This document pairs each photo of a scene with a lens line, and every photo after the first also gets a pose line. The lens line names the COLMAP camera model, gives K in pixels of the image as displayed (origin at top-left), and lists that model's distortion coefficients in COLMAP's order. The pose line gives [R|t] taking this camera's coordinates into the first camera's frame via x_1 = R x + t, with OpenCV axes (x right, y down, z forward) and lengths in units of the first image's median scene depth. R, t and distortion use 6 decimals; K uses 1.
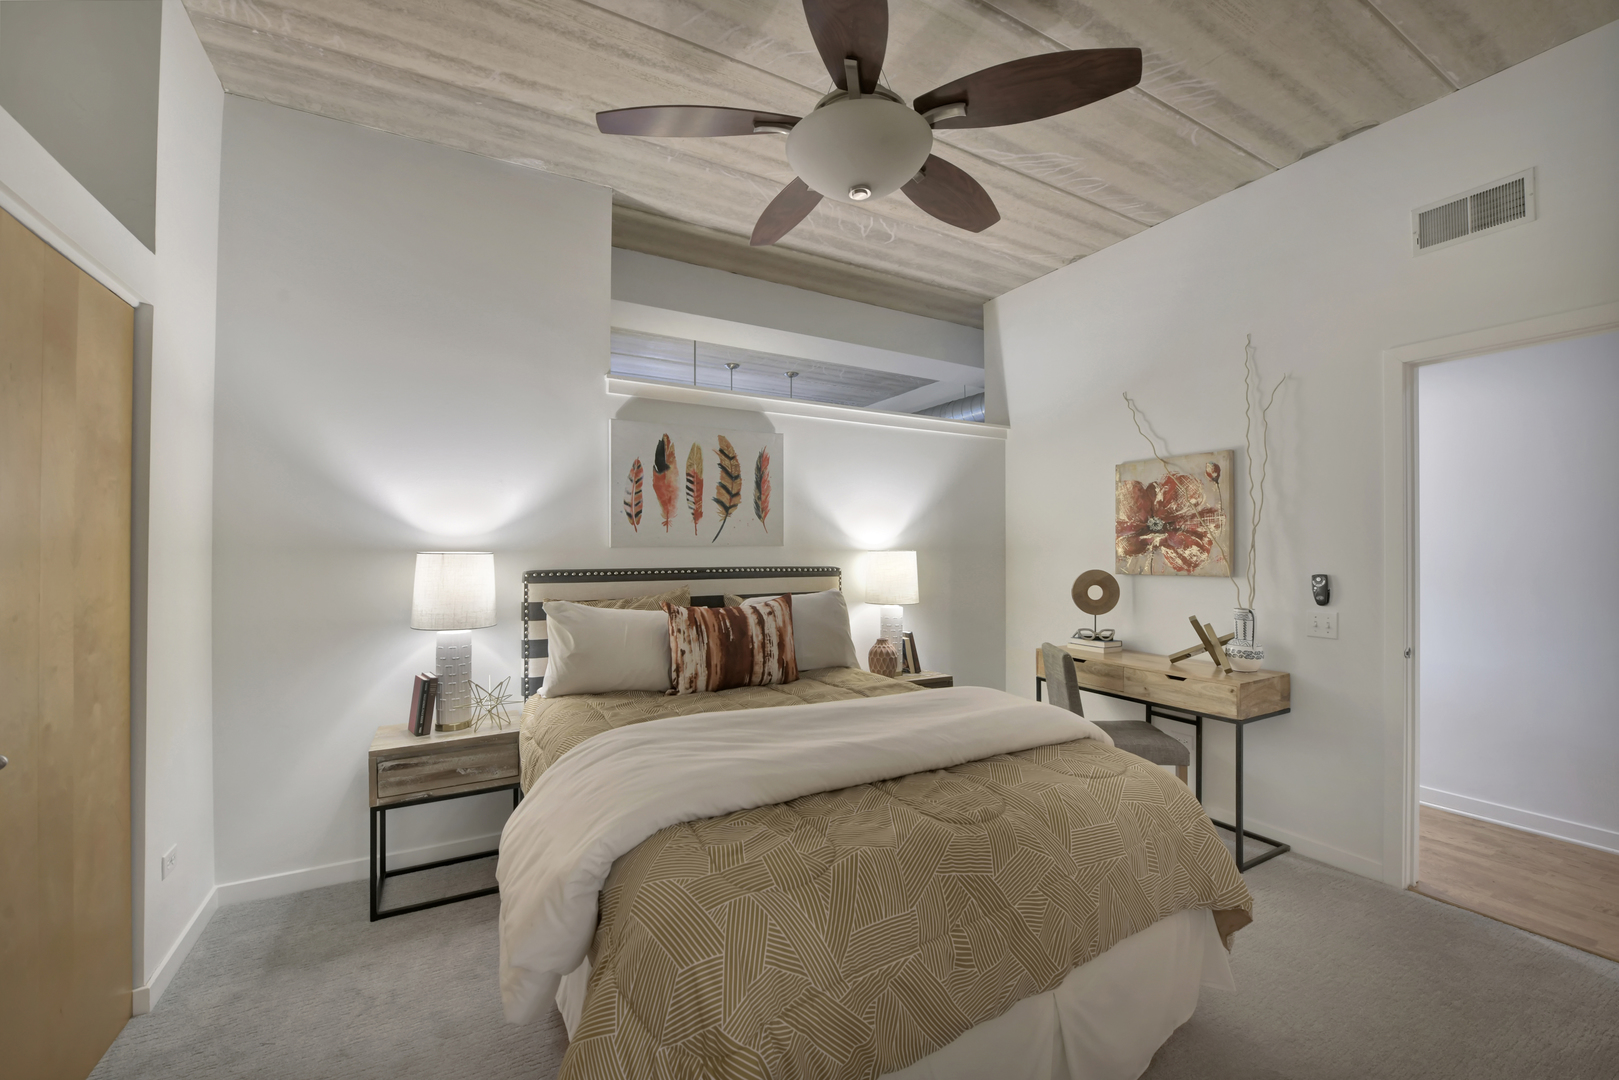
lens RADIAL K [[651.8, 0, 812.4], [0, 651.8, 545.3], [0, 0, 1]] dist [-0.019942, -0.000296]
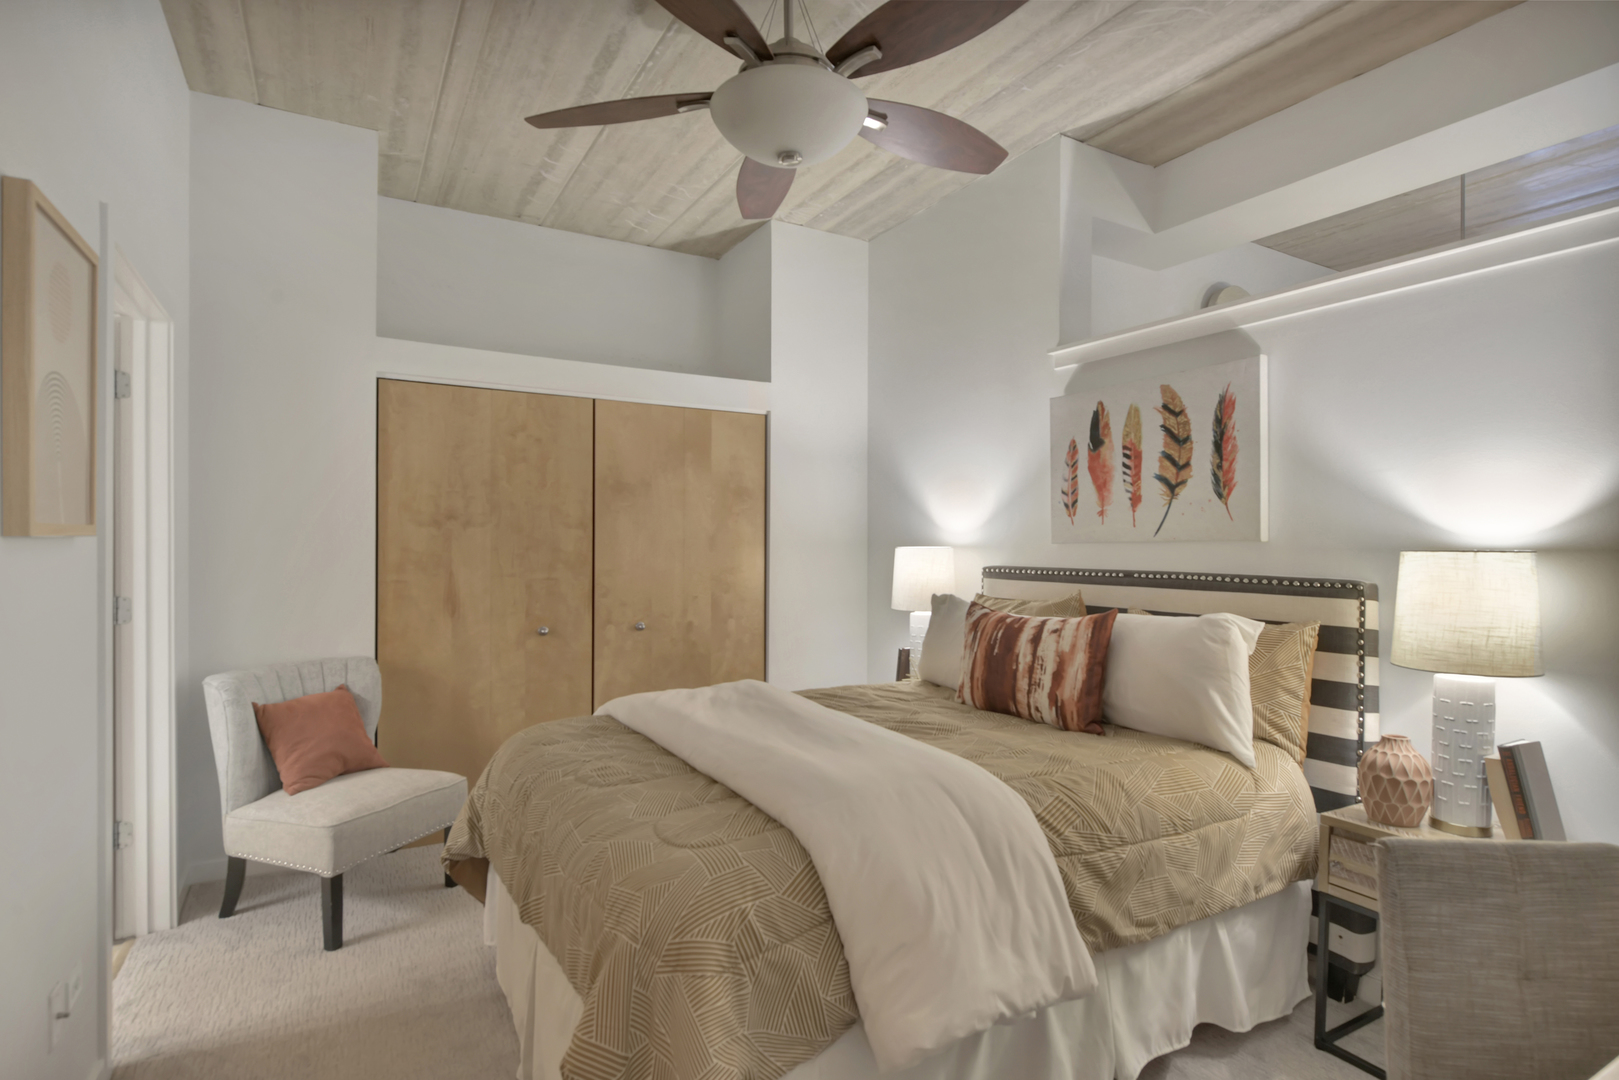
lens RADIAL K [[832.8, 0, 811.0], [0, 832.8, 540.9], [0, 0, 1]] dist [0.001080, 0.000043]
pose [[0.009641, -0.004224, -0.999945, 0.775988], [-0.000845, 0.999991, -0.004232, 0.004664], [0.999953, 0.000886, 0.009637, 0.624052]]
